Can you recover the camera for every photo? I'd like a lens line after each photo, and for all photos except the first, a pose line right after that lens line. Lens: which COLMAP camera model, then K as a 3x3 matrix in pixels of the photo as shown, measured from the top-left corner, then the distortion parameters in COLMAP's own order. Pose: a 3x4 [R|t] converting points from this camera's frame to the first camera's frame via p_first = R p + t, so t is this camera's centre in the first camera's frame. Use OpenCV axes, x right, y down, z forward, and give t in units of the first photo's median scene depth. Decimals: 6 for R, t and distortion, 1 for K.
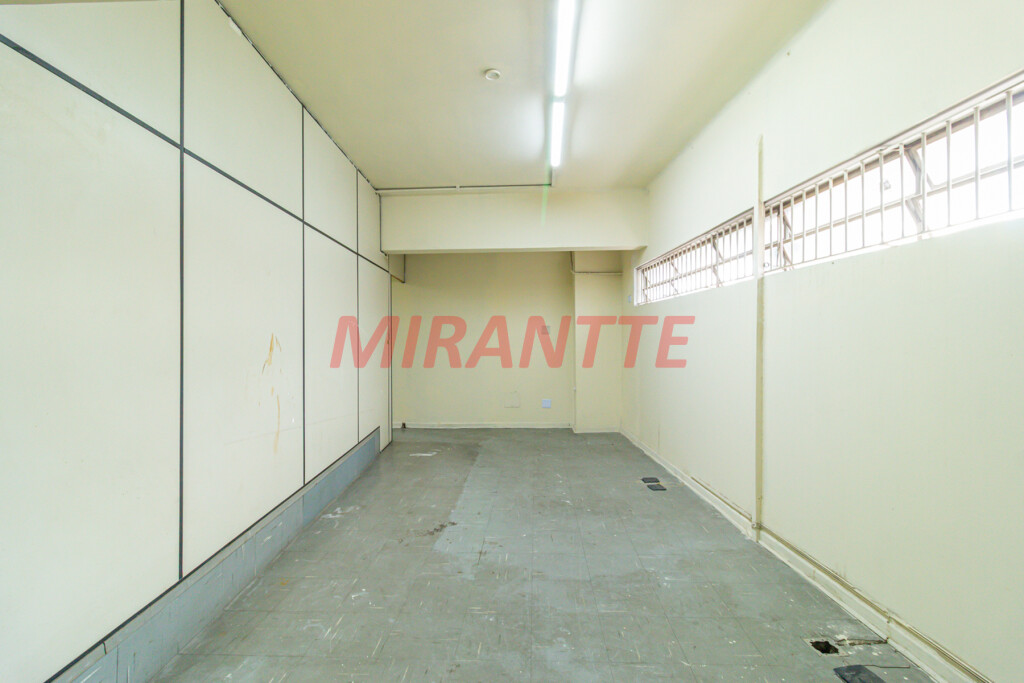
lens RADIAL K [[470.9, 0, 516.3], [0, 470.9, 335.6], [0, 0, 1]] dist [0.007688, -0.000806]
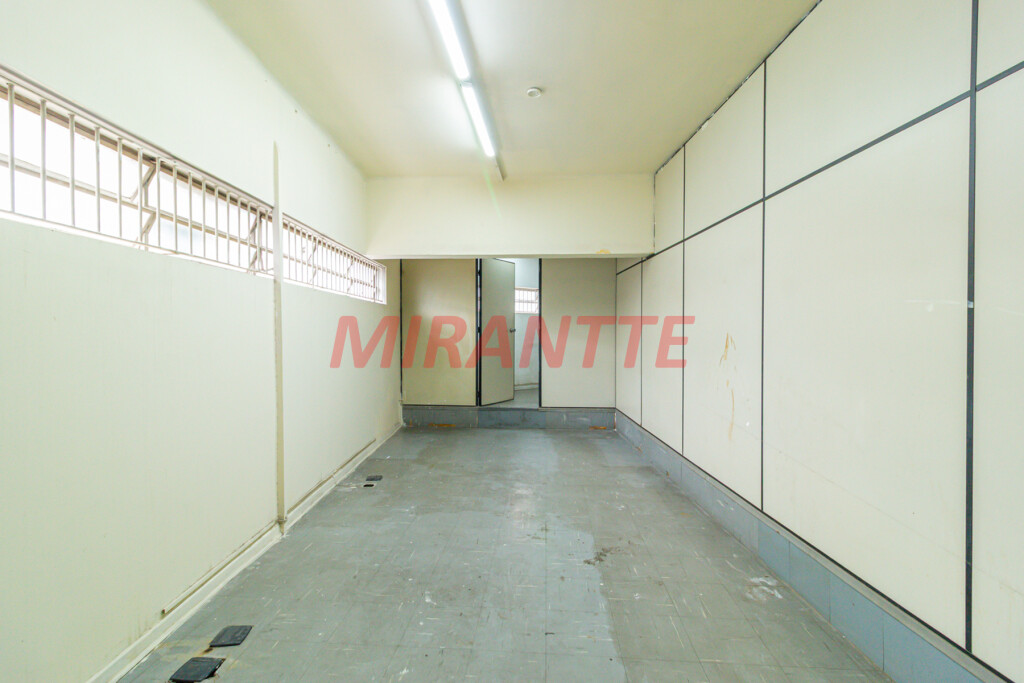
lens RADIAL K [[470.9, 0, 516.3], [0, 470.9, 335.6], [0, 0, 1]] dist [0.007688, -0.000806]
pose [[-0.999805, 0.002532, 0.019561, -0.024843], [0.002571, 0.999995, 0.001966, -0.002084], [-0.019556, 0.002016, -0.999807, 1.915262]]
